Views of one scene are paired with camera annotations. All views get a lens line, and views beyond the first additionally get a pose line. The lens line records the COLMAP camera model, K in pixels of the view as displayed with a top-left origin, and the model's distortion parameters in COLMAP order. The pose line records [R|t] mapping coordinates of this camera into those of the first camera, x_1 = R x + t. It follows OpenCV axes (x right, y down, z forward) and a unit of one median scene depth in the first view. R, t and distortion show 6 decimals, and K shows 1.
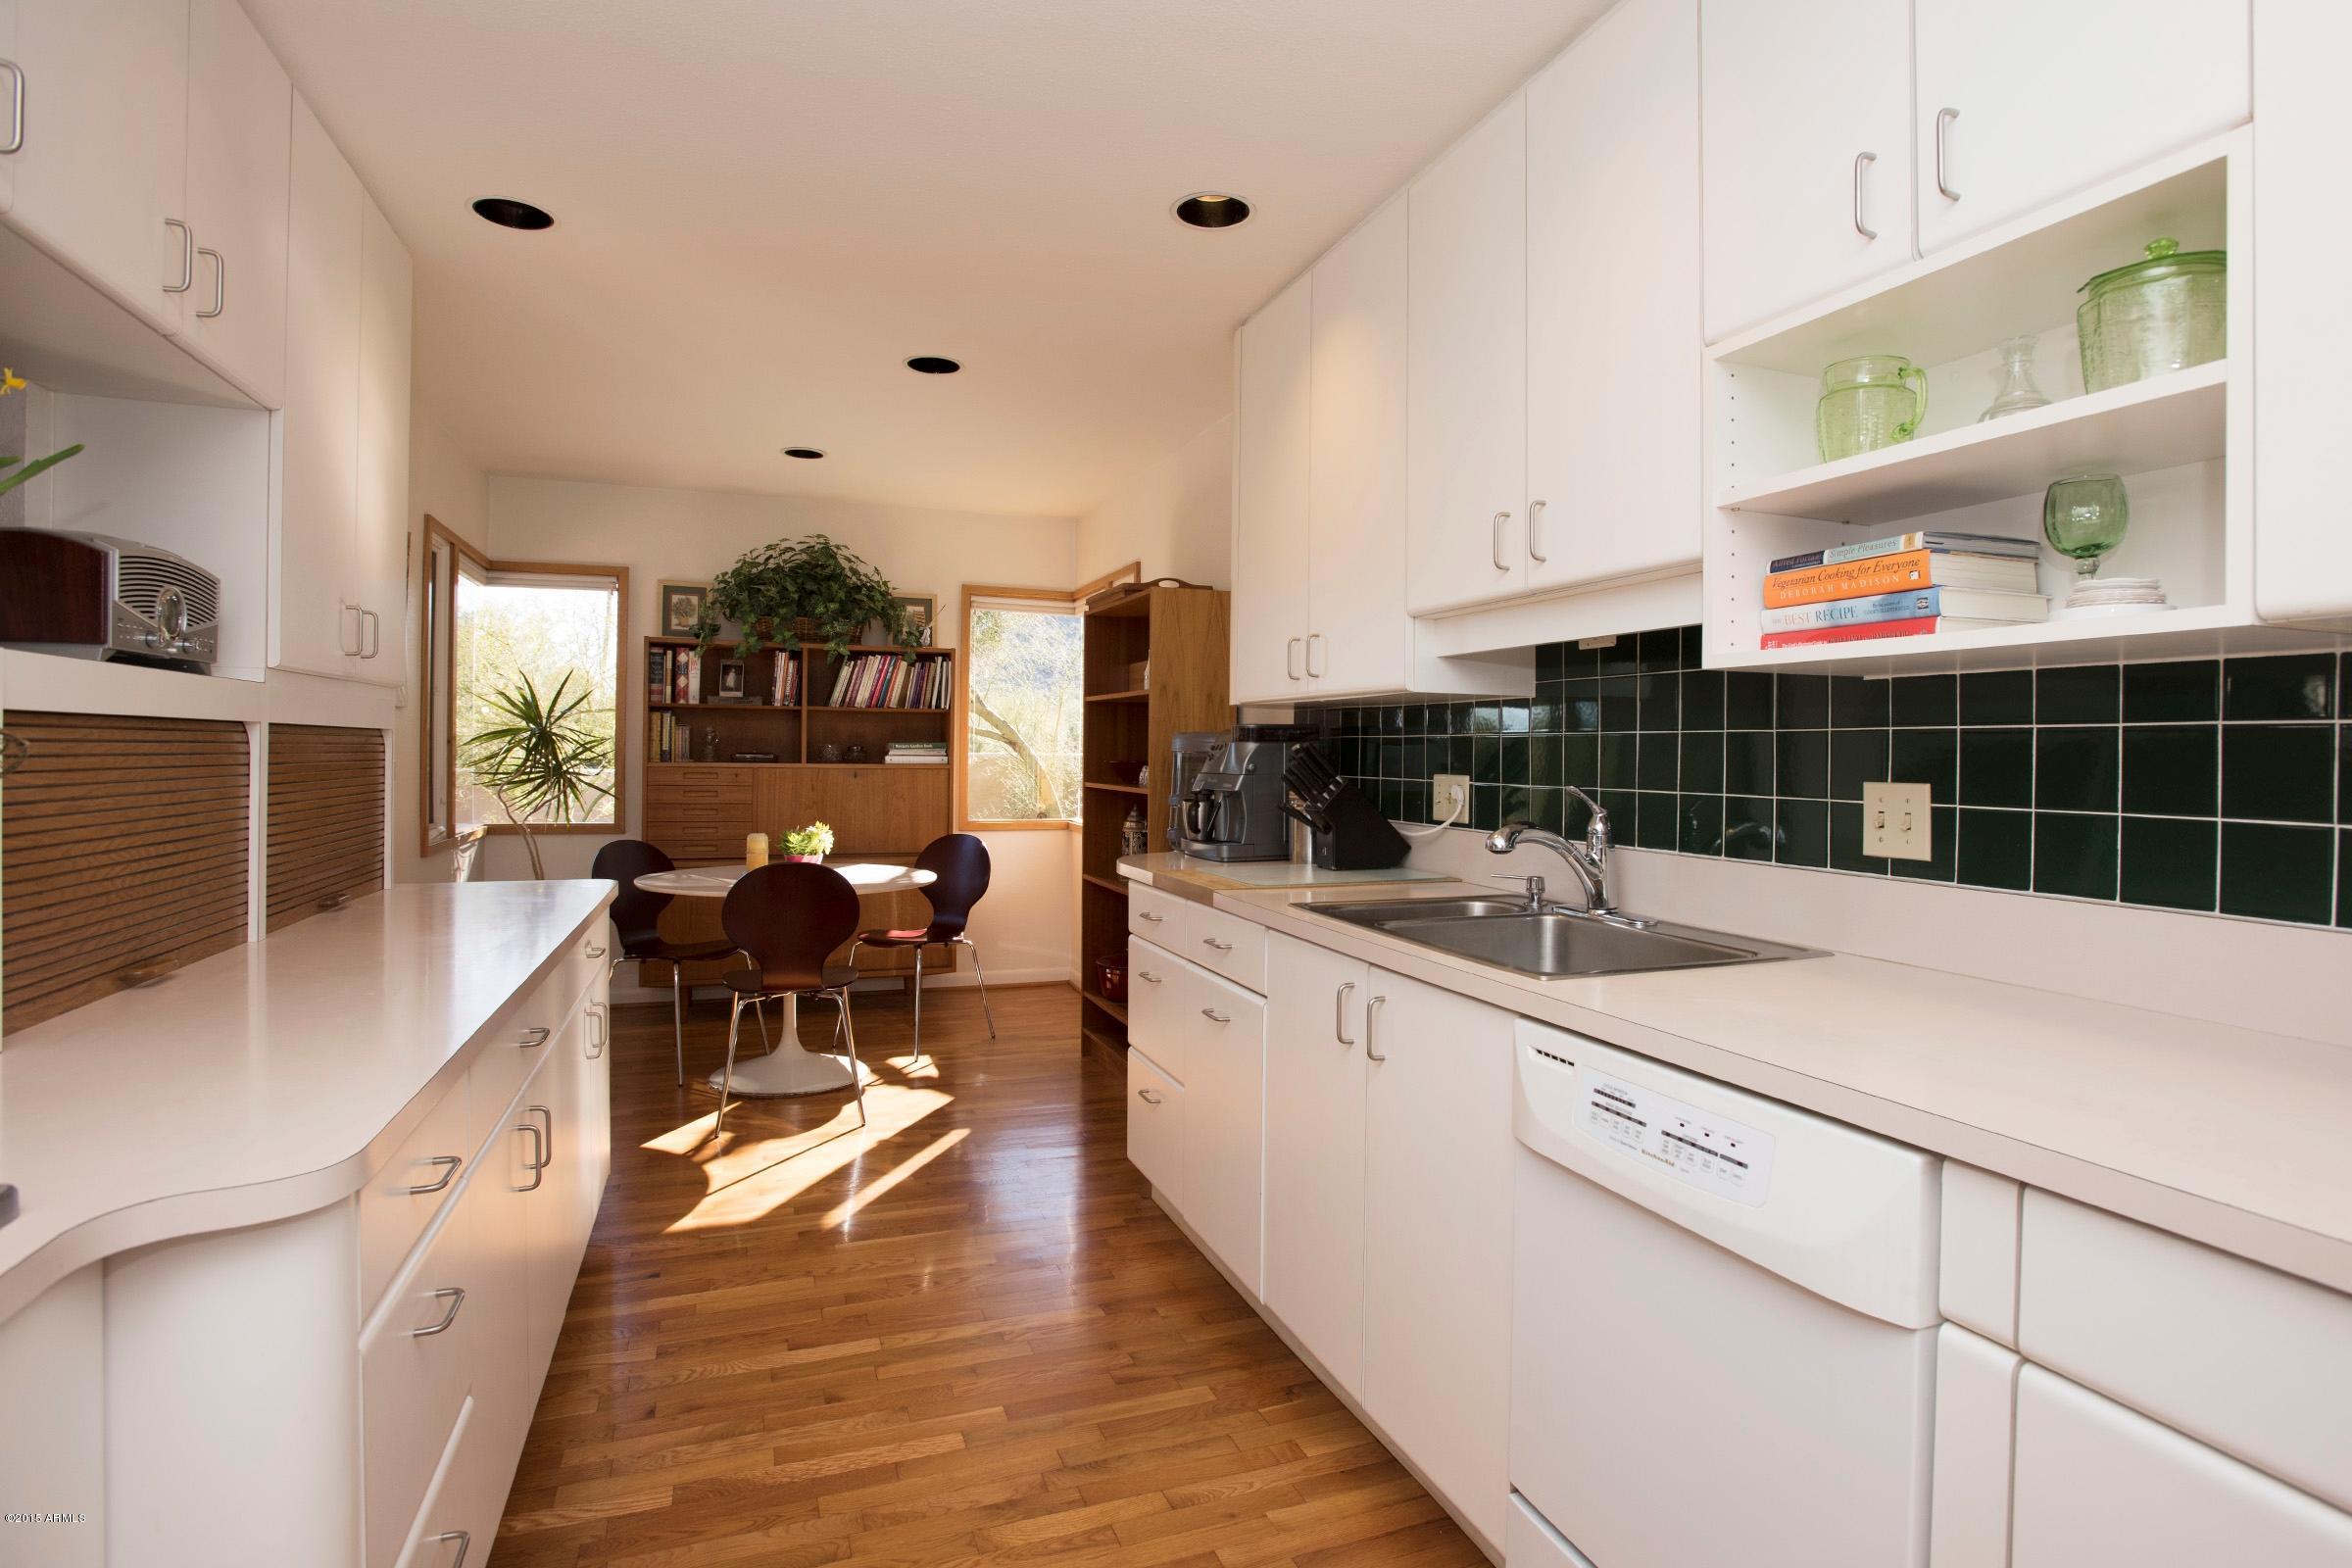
lens RADIAL K [[1136.1, 0, 1176.4], [0, 1136.1, 773.6], [0, 0, 1]] dist [-0.037270, 0.004864]
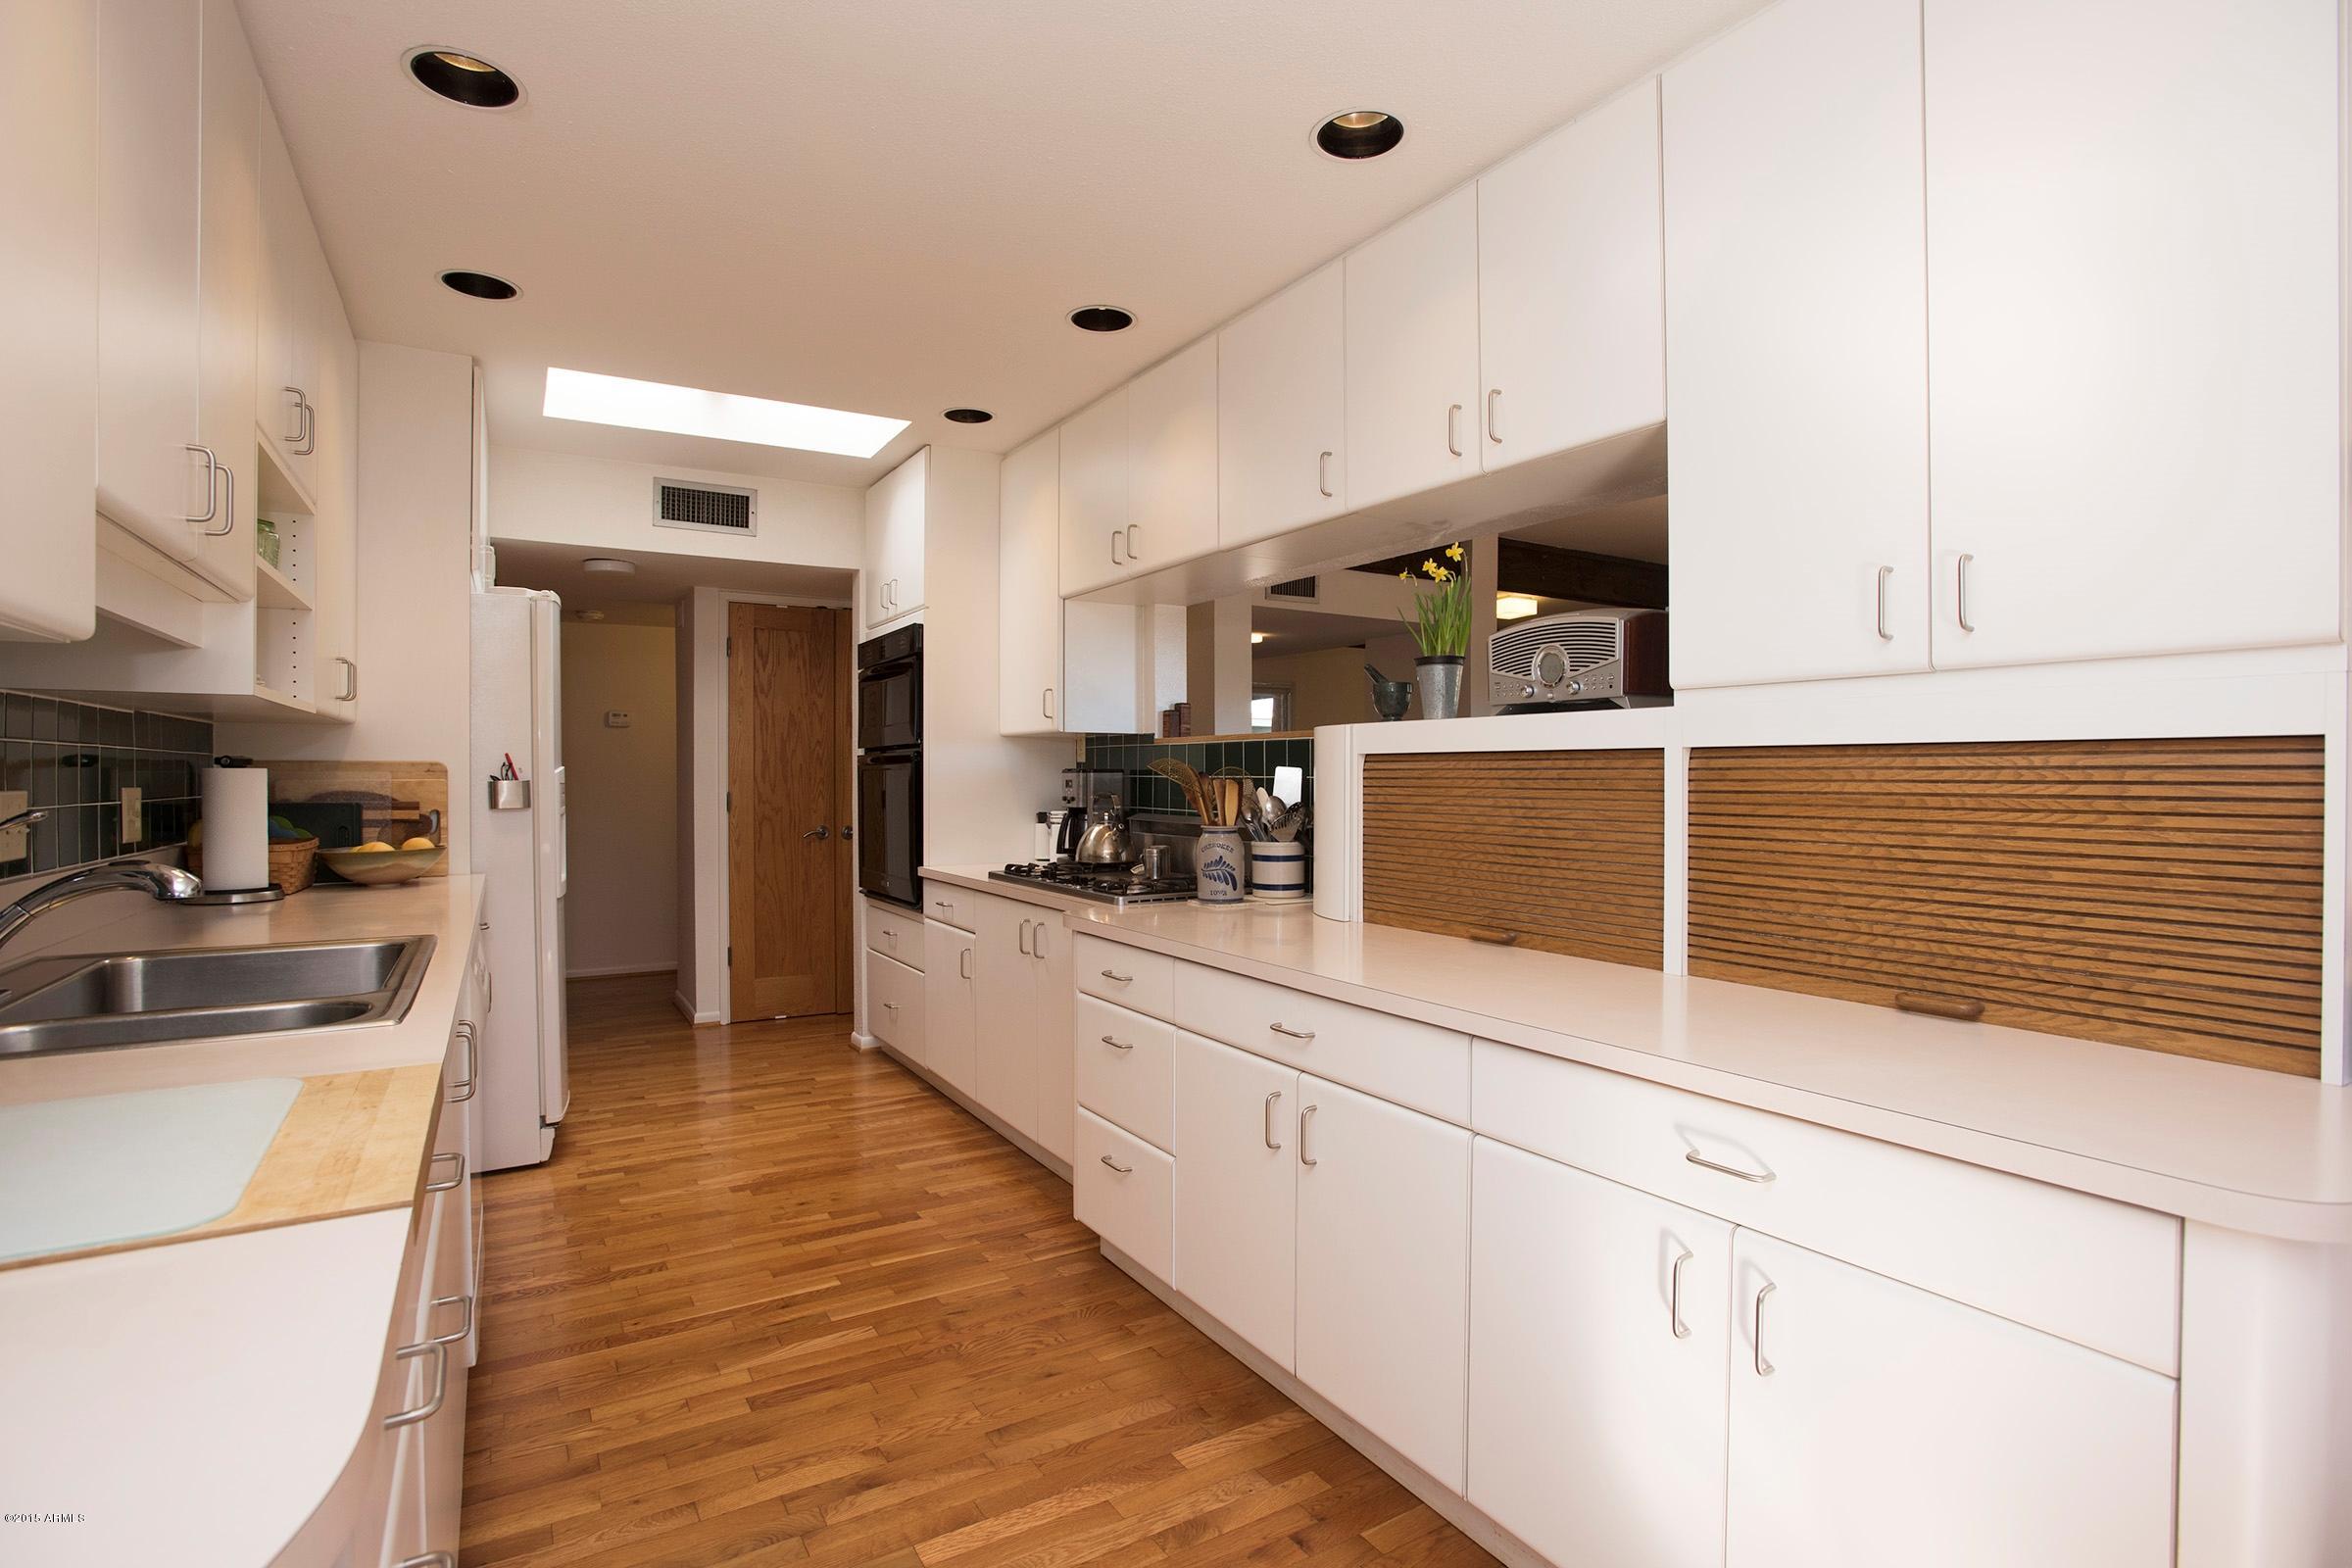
lens RADIAL K [[1136.1, 0, 1175.3], [0, 1136.1, 777.5], [0, 0, 1]] dist [-0.037270, 0.004864]
pose [[-0.981597, -0.005487, -0.190885, -0.229867], [-0.009690, 0.999730, 0.021097, -0.038152], [0.190718, 0.022558, -0.981386, 1.993653]]
